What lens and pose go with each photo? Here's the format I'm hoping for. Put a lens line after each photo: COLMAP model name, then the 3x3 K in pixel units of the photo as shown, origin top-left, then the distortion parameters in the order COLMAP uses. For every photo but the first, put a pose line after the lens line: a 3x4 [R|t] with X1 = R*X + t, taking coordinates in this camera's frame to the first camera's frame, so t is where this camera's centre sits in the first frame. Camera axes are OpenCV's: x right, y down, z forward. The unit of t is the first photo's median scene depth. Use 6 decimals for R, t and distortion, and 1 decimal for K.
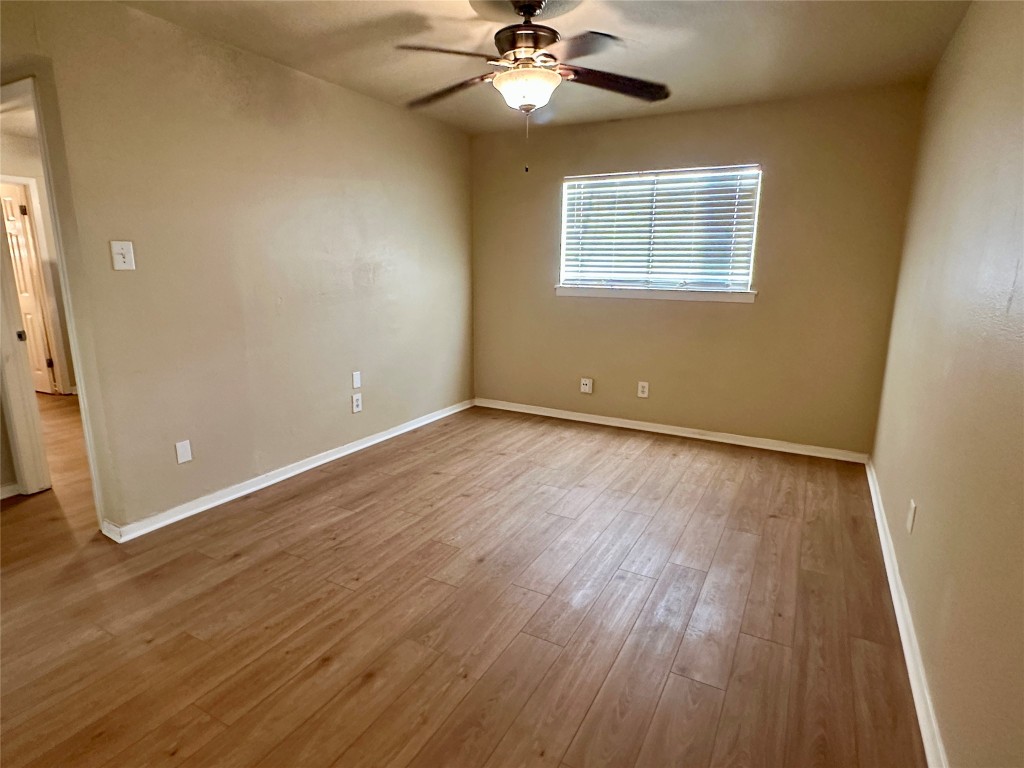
lens RADIAL K [[568.0, 0, 518.1], [0, 568.0, 385.9], [0, 0, 1]] dist [-0.003417, 0.000434]
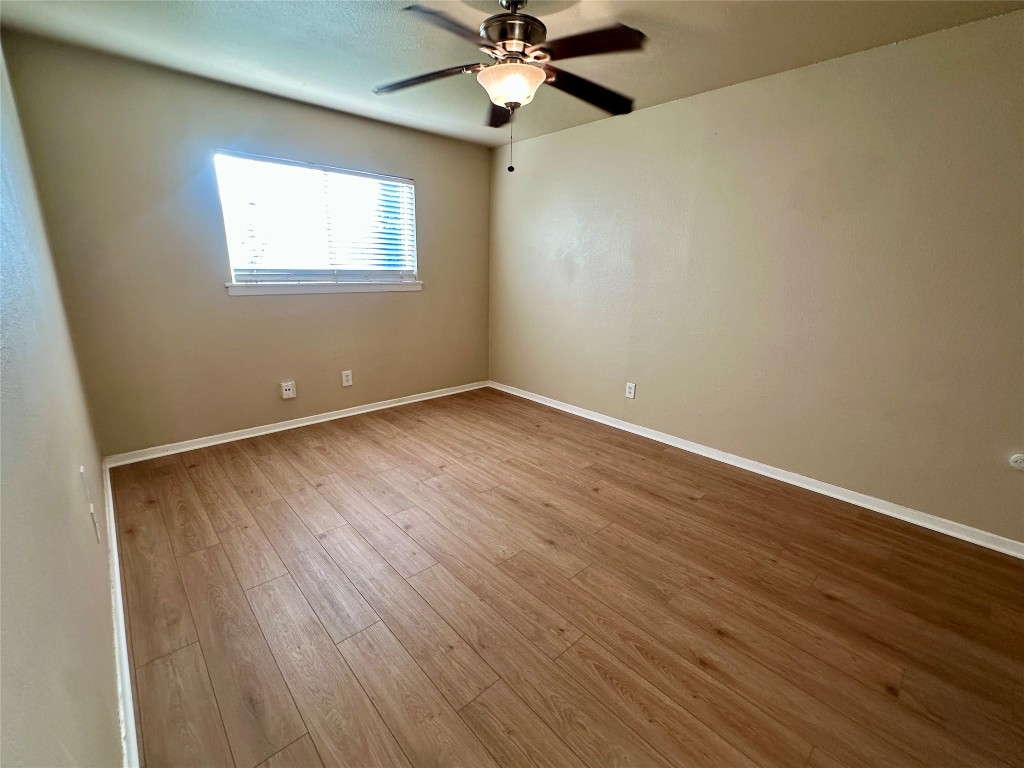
lens RADIAL K [[437.8, 0, 520.3], [0, 437.8, 385.1], [0, 0, 1]] dist [0.000560, -0.000979]
pose [[0.308769, -0.253183, 0.916820, -0.577423], [0.177525, 0.962323, 0.205962, -0.123510], [-0.934423, 0.099164, 0.342082, 0.549237]]
